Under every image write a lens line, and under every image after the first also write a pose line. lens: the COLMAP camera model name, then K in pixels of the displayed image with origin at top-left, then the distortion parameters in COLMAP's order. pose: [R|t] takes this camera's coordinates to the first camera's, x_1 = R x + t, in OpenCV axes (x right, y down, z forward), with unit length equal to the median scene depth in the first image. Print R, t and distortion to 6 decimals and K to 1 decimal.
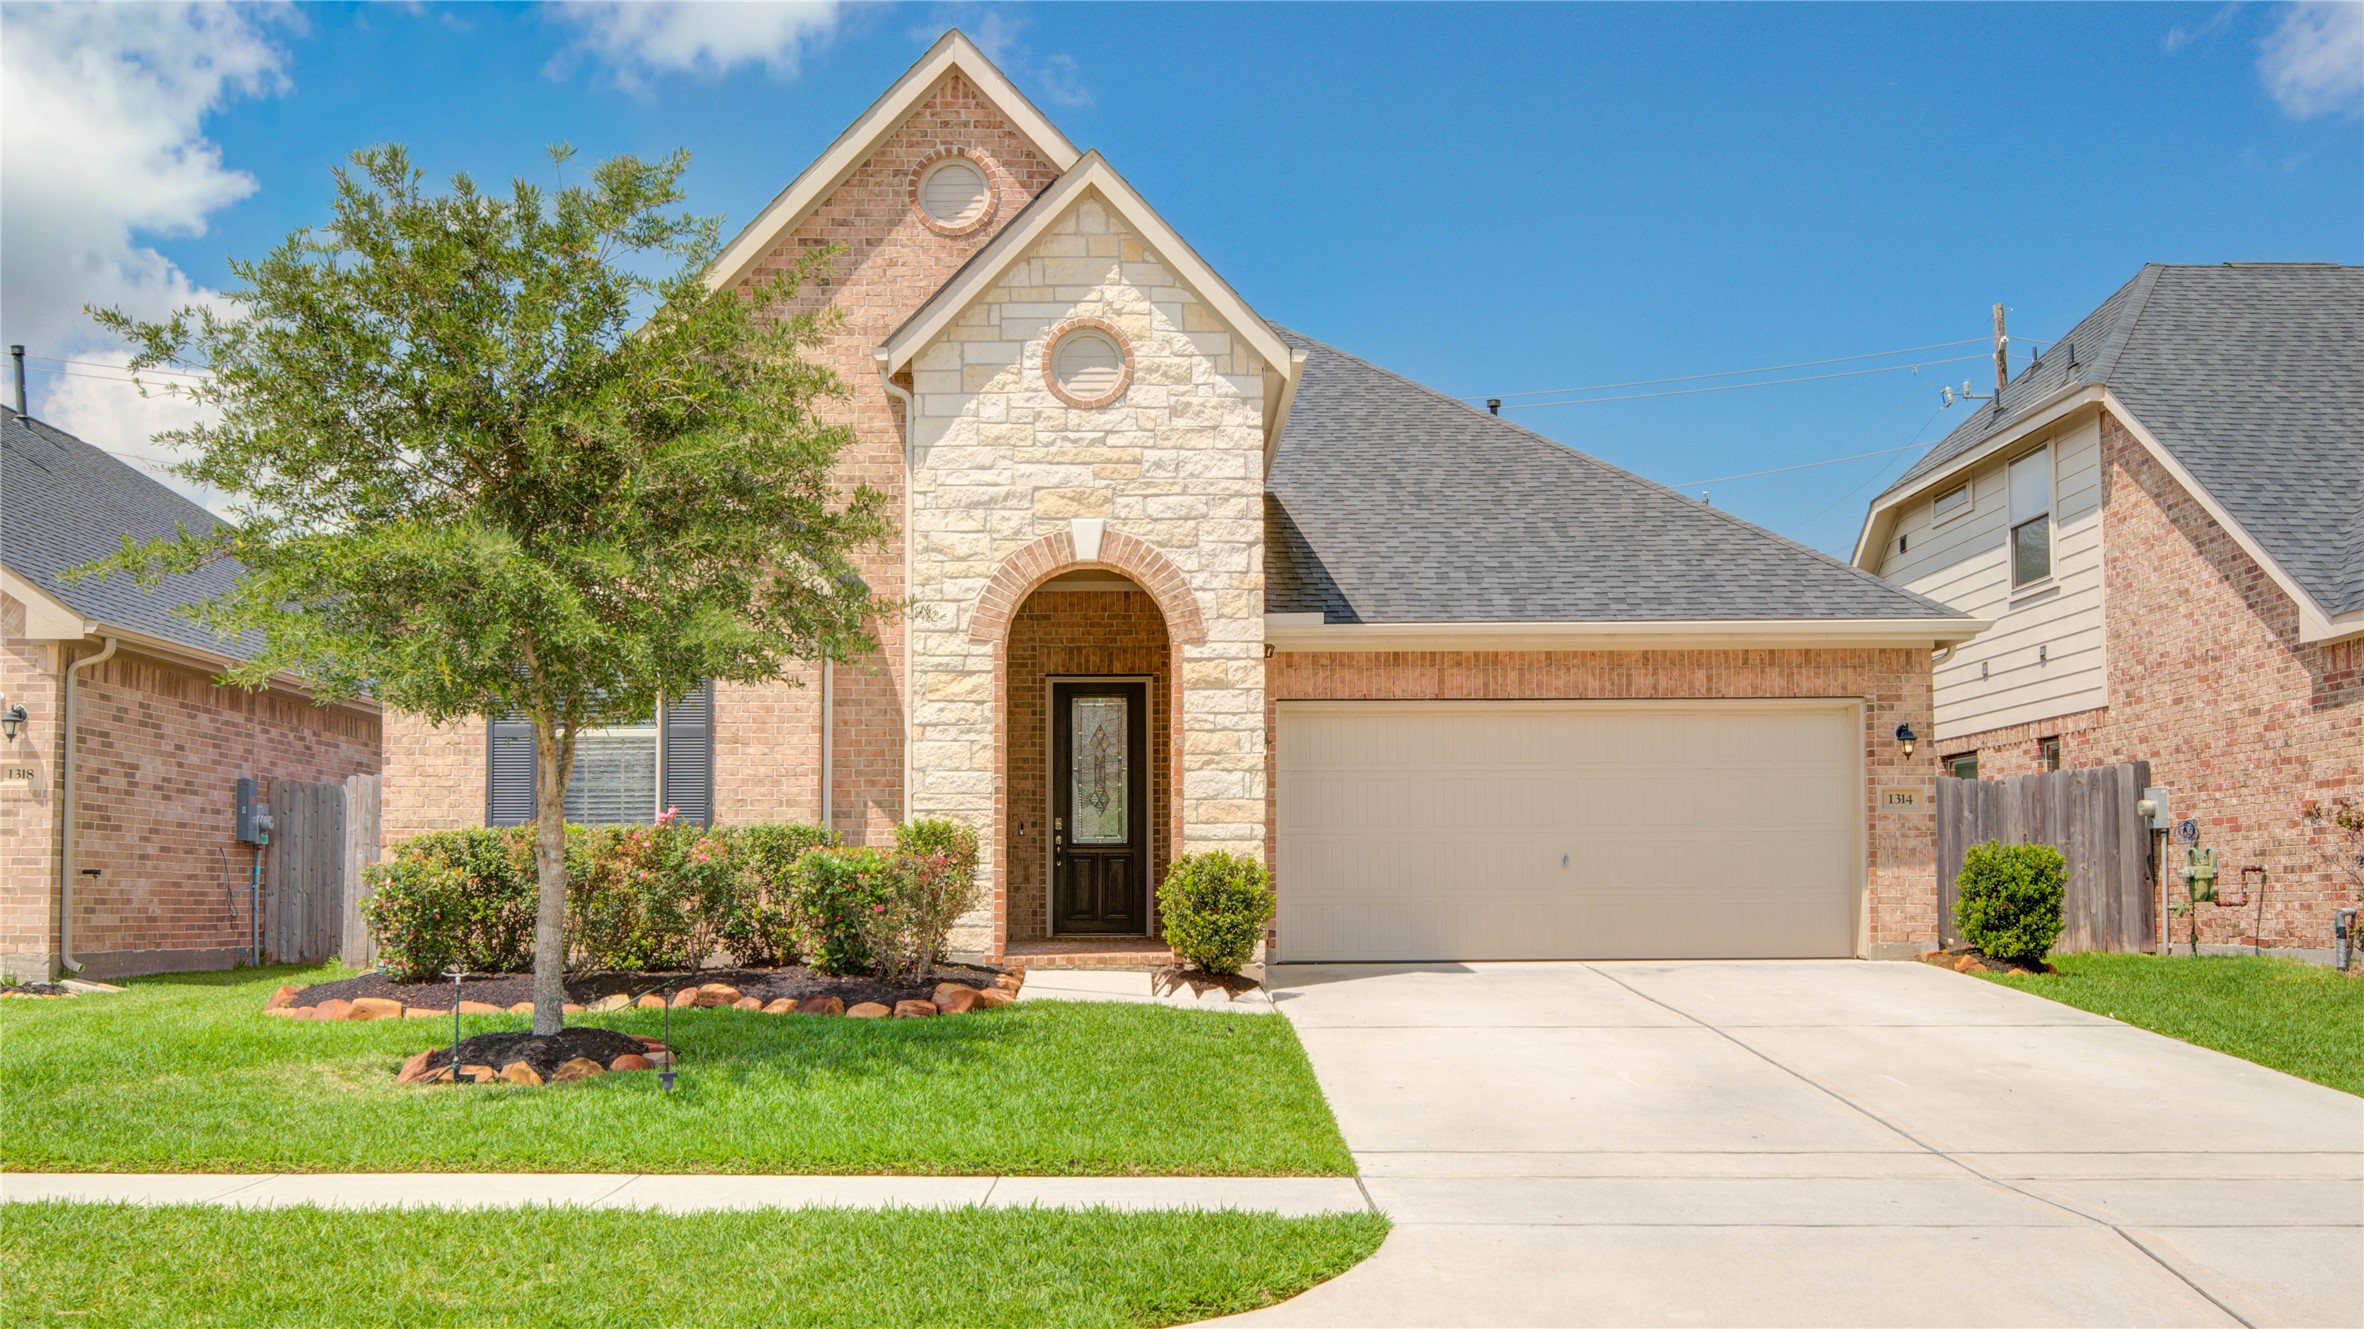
lens RADIAL K [[2417.8, 0, 1181.3], [0, 2417.8, 665.4], [0, 0, 1]] dist [0.005164, 0.000000]
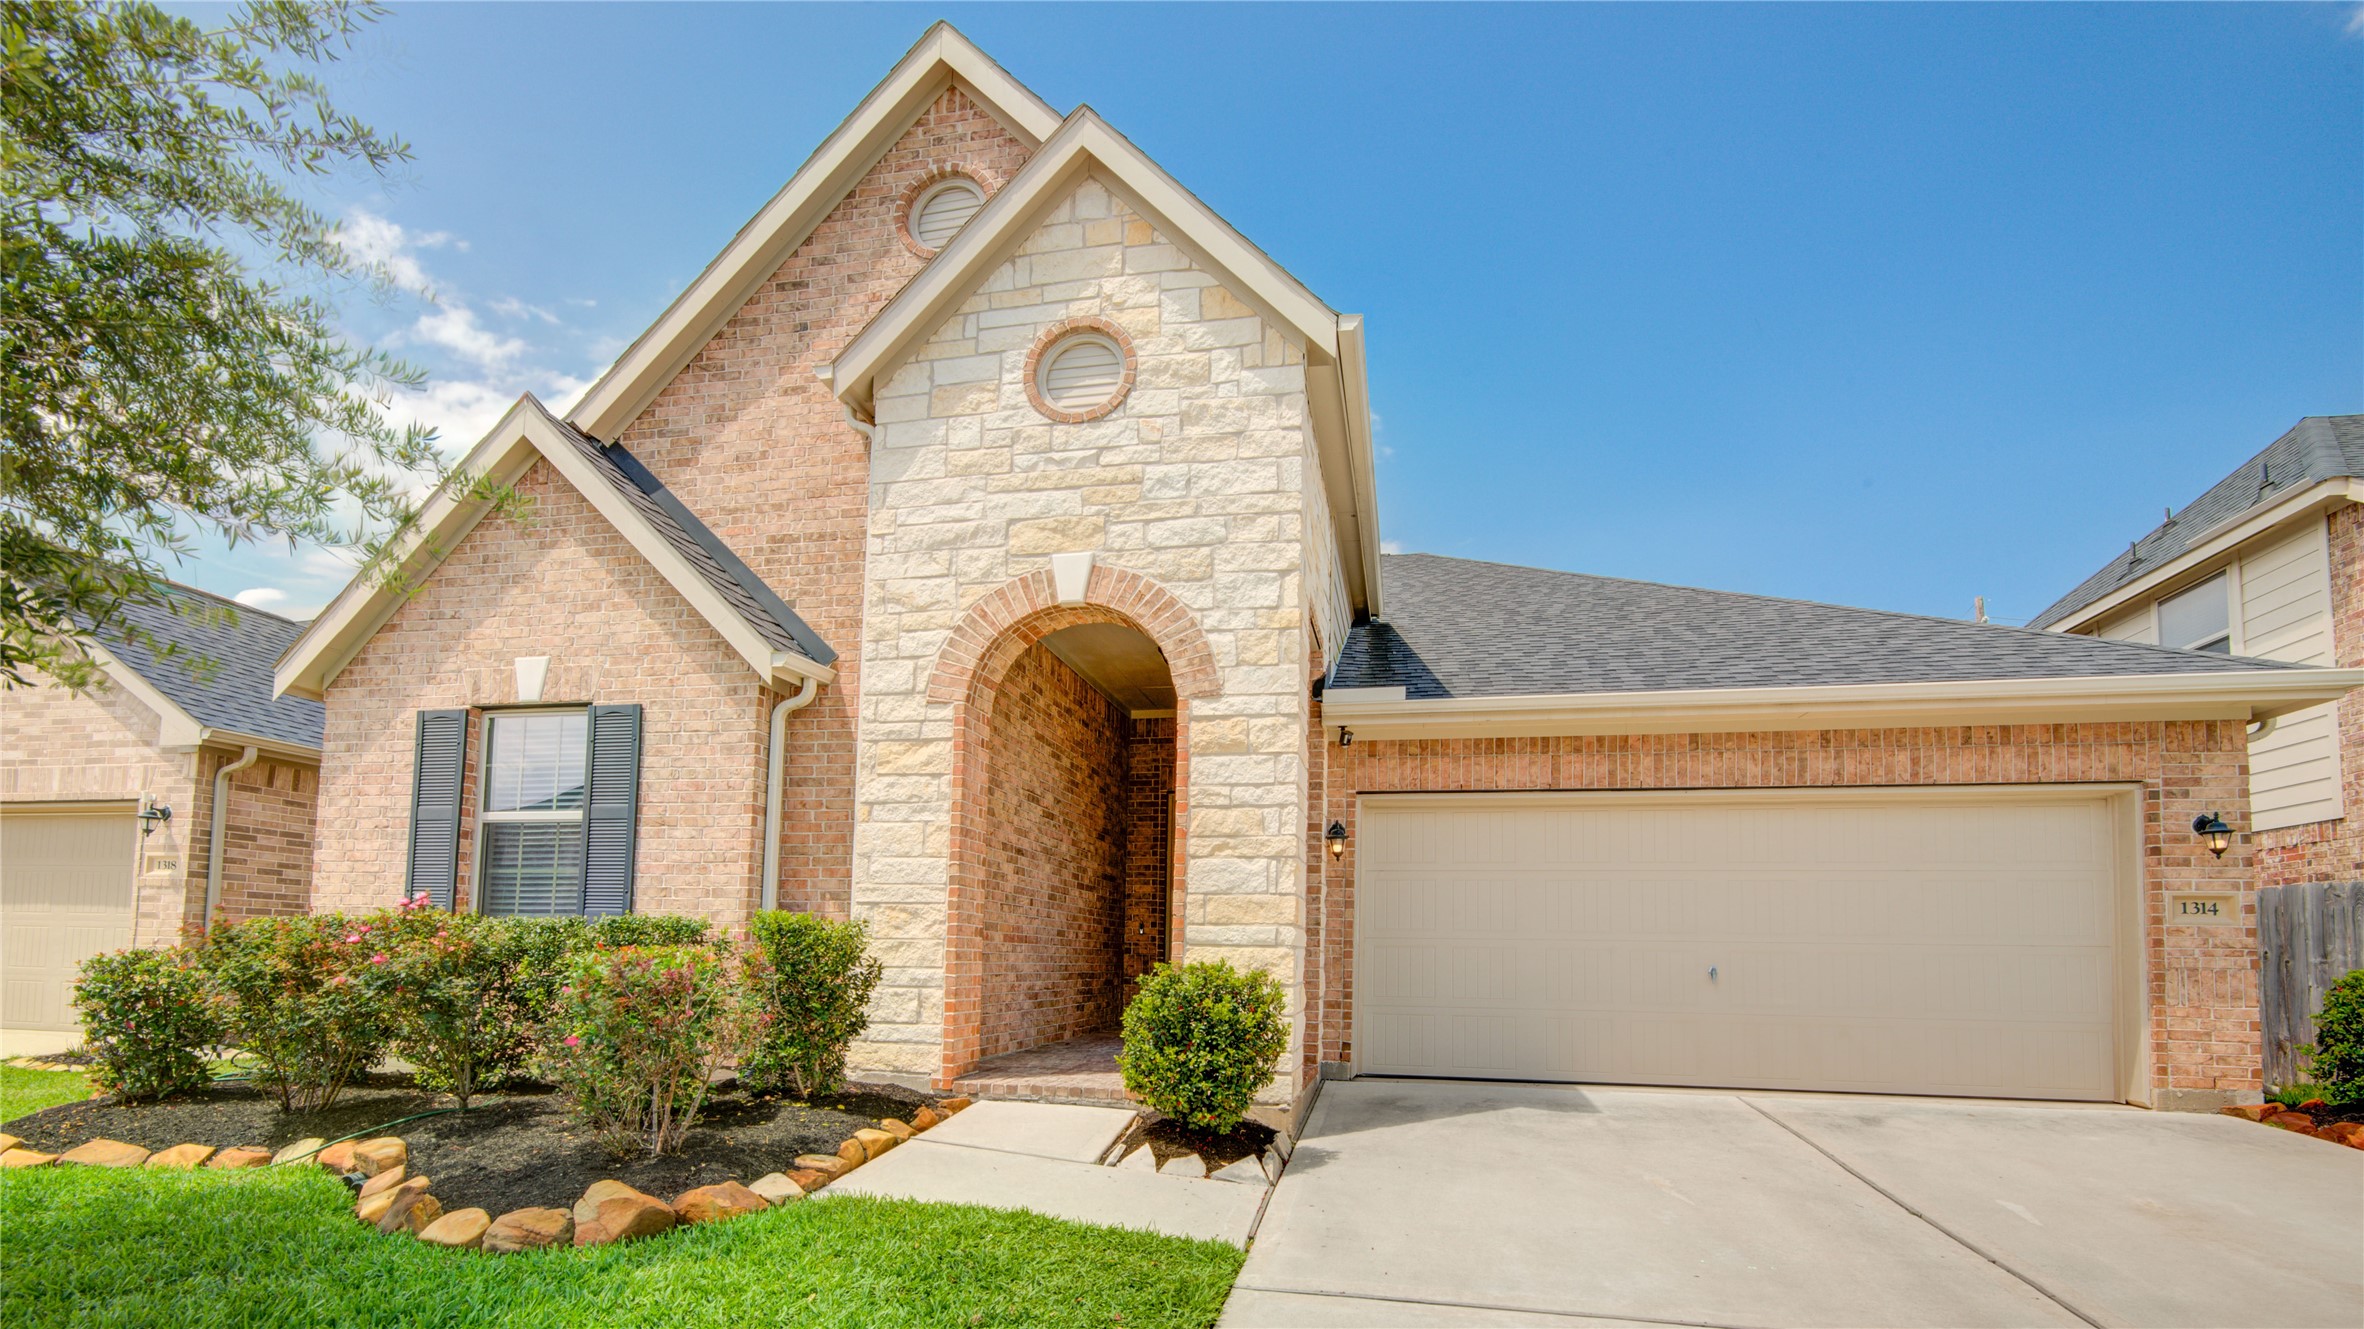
lens RADIAL K [[936.3, 0, 1086.6], [0, 936.3, 891.5], [0, 0, 1]] dist [0.001818, -0.000035]
pose [[0.932358, 0.002011, -0.361531, 0.080564], [0.008472, 0.999588, 0.027408, 0.045722], [0.361438, -0.028617, 0.931957, 0.695466]]
